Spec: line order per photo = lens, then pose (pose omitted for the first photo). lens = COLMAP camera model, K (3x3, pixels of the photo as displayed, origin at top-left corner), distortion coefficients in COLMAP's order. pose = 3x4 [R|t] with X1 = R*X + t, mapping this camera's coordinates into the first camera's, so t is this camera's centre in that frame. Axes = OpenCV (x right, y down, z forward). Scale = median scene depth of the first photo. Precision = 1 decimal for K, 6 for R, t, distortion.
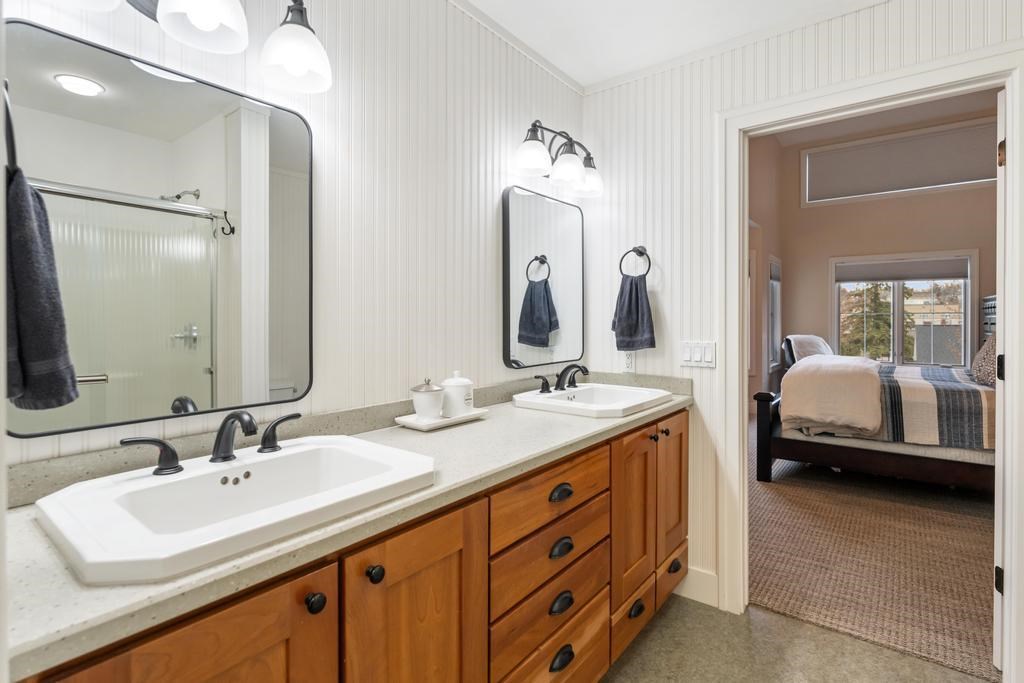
lens RADIAL K [[504.0, 0, 512.8], [0, 504.0, 324.9], [0, 0, 1]] dist [-0.002414, -0.000176]
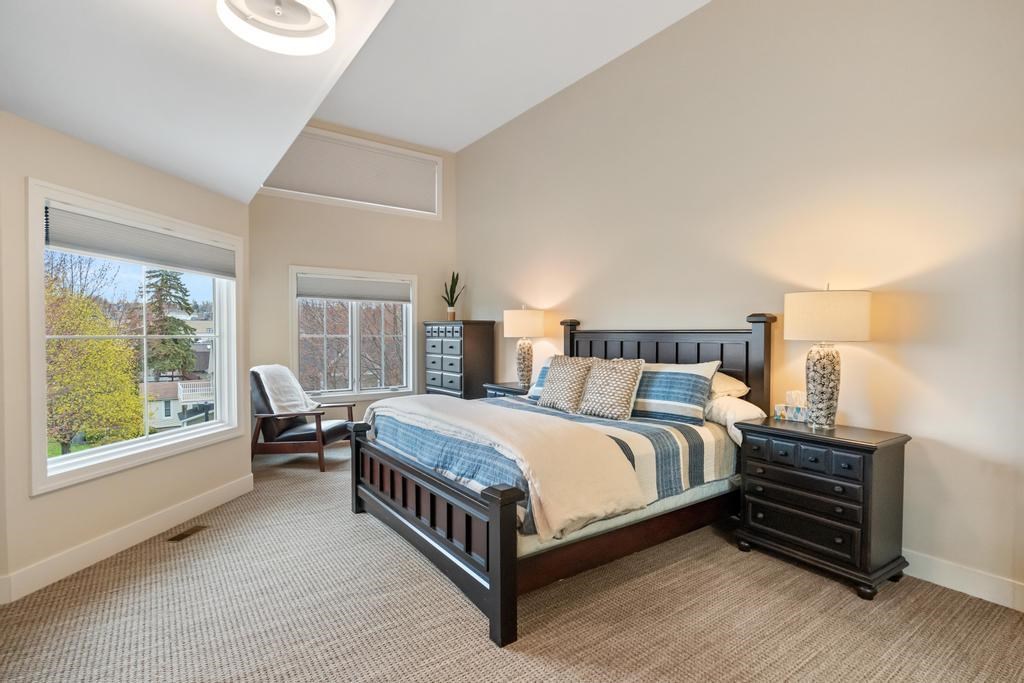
lens RADIAL K [[495.6, 0, 511.0], [0, 495.6, 346.4], [0, 0, 1]] dist [-0.002044, -0.000208]
pose [[0.291763, -0.023286, 0.956207, -0.021874], [0.007690, 0.999728, 0.022000, -0.025467], [-0.956460, 0.000934, 0.291863, 0.544219]]
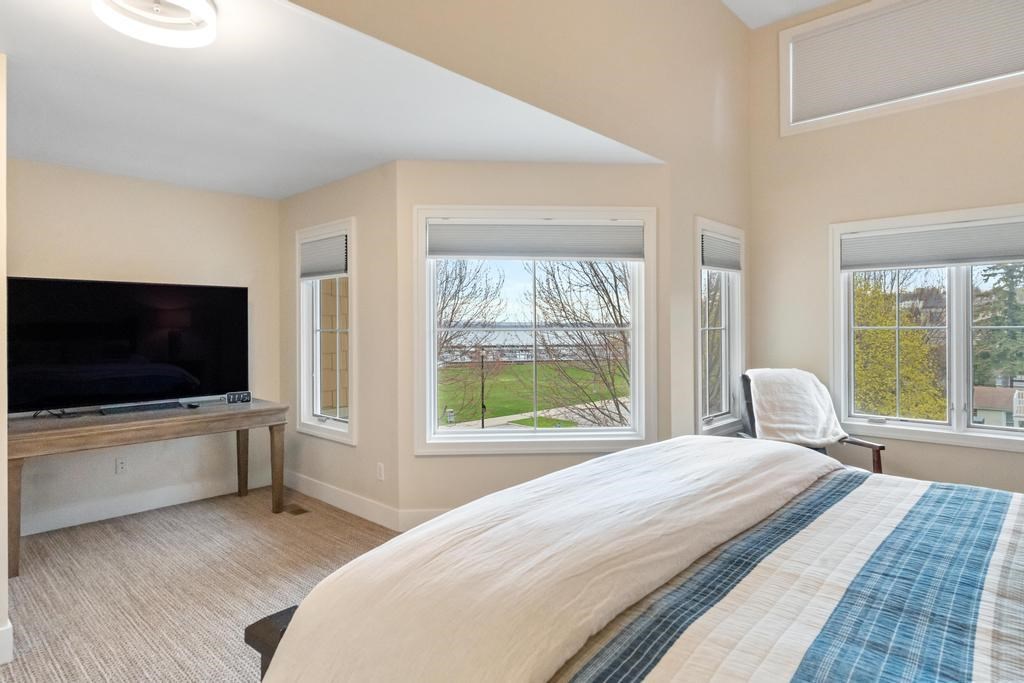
lens RADIAL K [[574.7, 0, 528.1], [0, 574.7, 328.5], [0, 0, 1]] dist [0.002399, 0.000411]
pose [[0.996133, -0.006725, -0.087597, 0.446633], [0.005791, 0.999924, -0.010916, -0.021743], [0.087664, 0.010367, 0.996096, 0.445190]]
